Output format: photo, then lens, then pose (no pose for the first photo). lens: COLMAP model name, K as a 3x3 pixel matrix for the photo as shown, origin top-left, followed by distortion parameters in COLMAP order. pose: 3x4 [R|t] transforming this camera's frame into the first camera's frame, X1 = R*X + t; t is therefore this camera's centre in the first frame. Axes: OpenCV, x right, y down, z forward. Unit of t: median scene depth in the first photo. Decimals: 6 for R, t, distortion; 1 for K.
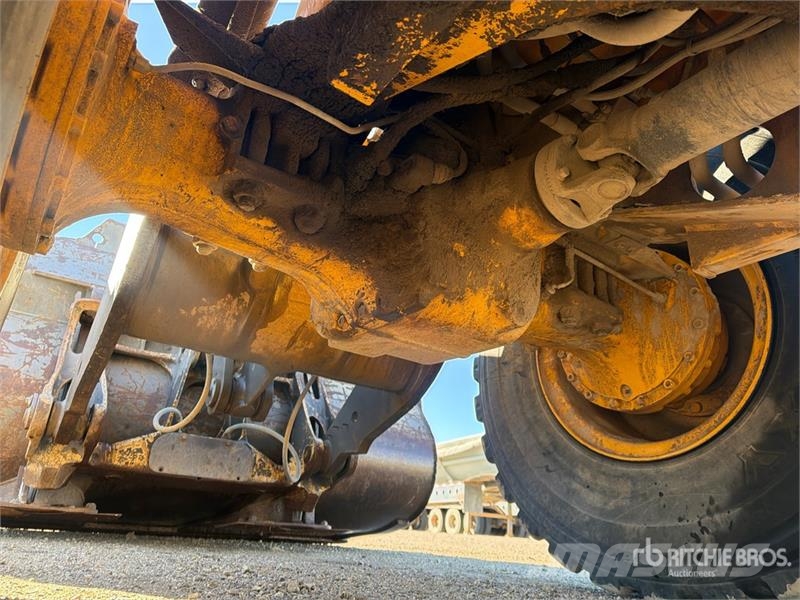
lens RADIAL K [[490.1, 0, 422.7], [0, 490.1, 301.4], [0, 0, 1]] dist [0.063321, -0.047817]
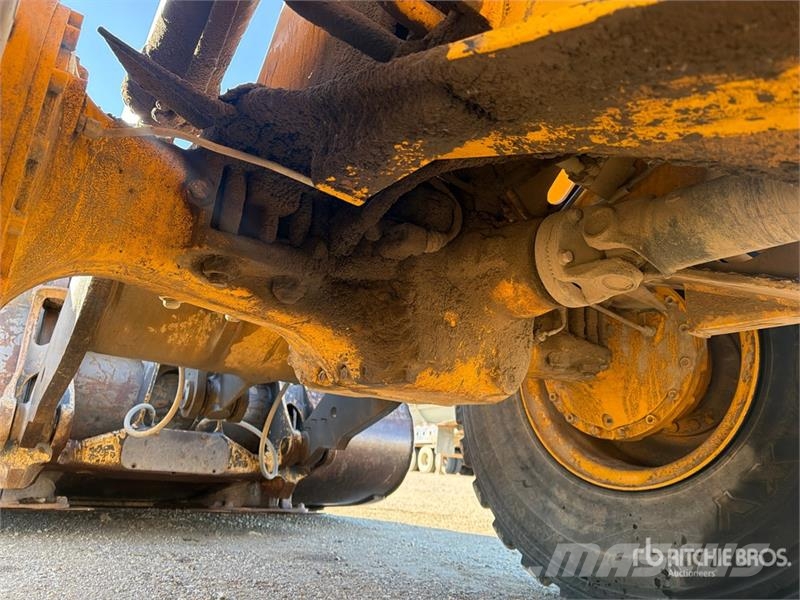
lens RADIAL K [[490.1, 0, 422.7], [0, 490.1, 301.4], [0, 0, 1]] dist [0.063321, -0.047817]
pose [[0.998614, 0.030533, 0.042879, -0.013835], [-0.034771, 0.994192, 0.101846, -0.167897], [-0.039521, -0.103195, 0.993876, 0.054154]]
